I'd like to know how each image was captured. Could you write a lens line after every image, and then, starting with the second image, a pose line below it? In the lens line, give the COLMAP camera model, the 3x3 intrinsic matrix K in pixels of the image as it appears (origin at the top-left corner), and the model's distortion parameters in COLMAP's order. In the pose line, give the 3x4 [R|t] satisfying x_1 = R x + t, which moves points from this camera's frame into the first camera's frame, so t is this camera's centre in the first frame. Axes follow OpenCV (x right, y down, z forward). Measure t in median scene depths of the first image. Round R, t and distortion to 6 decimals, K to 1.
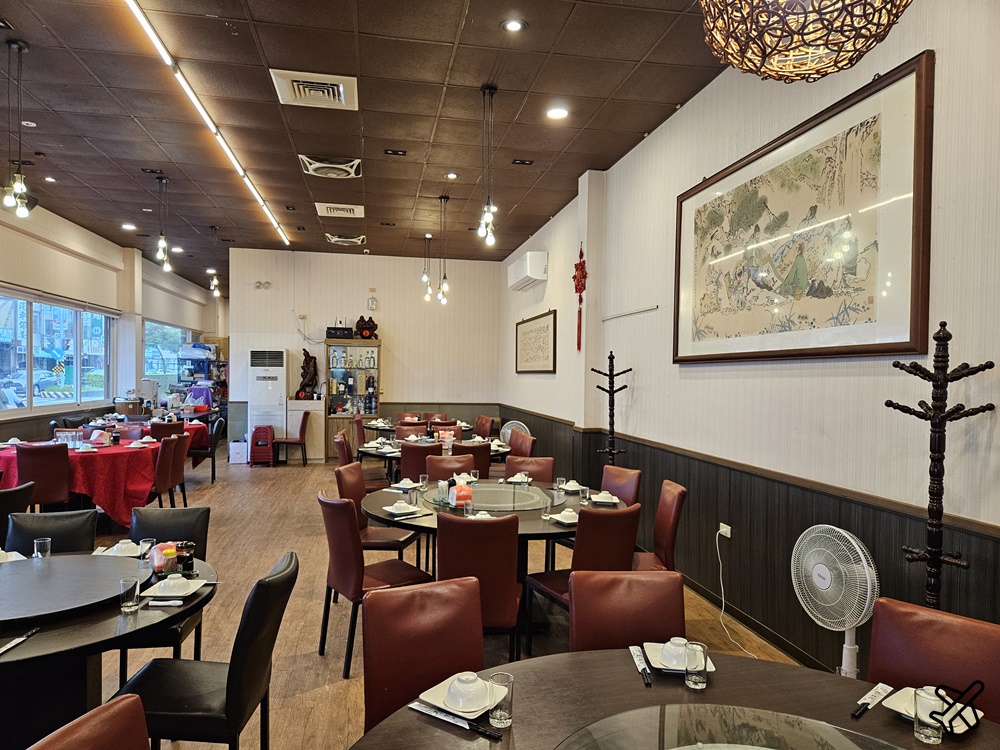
lens RADIAL K [[651.6, 0, 503.9], [0, 651.6, 384.2], [0, 0, 1]] dist [0.002268, -0.014770]
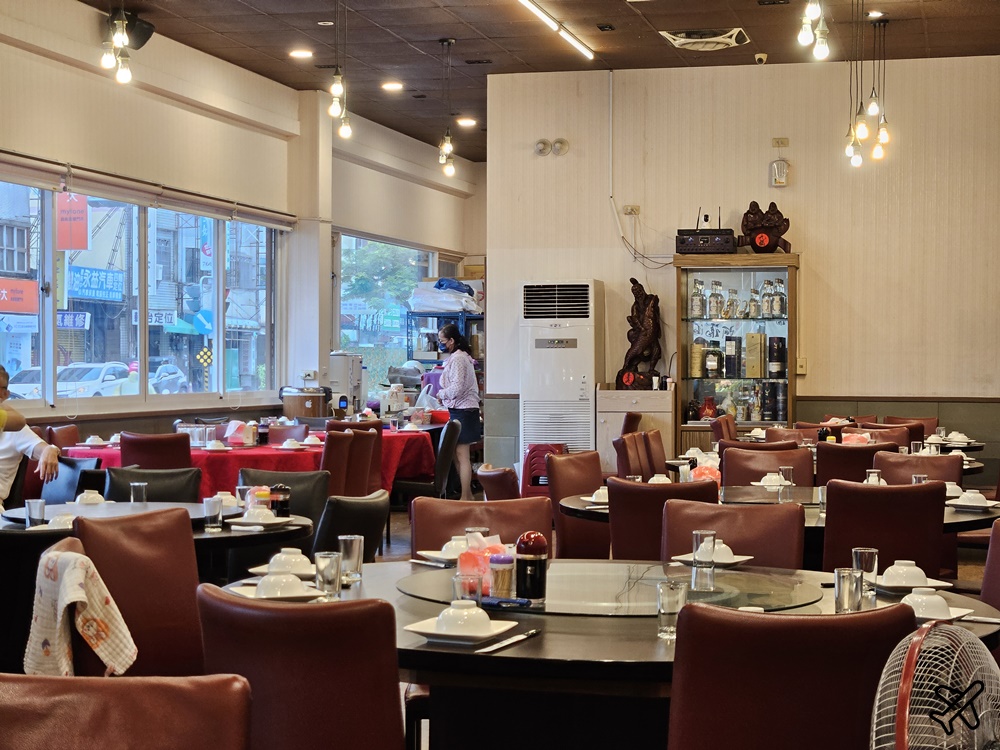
lens RADIAL K [[2010.1, 0, 499.2], [0, 2010.1, 375.6], [0, 0, 1]] dist [-0.087293, 0.000000]
pose [[0.894227, -0.012872, -0.447429, 0.243733], [0.004031, 0.999777, -0.020708, 0.042988], [0.447596, 0.016714, 0.894080, -0.311234]]
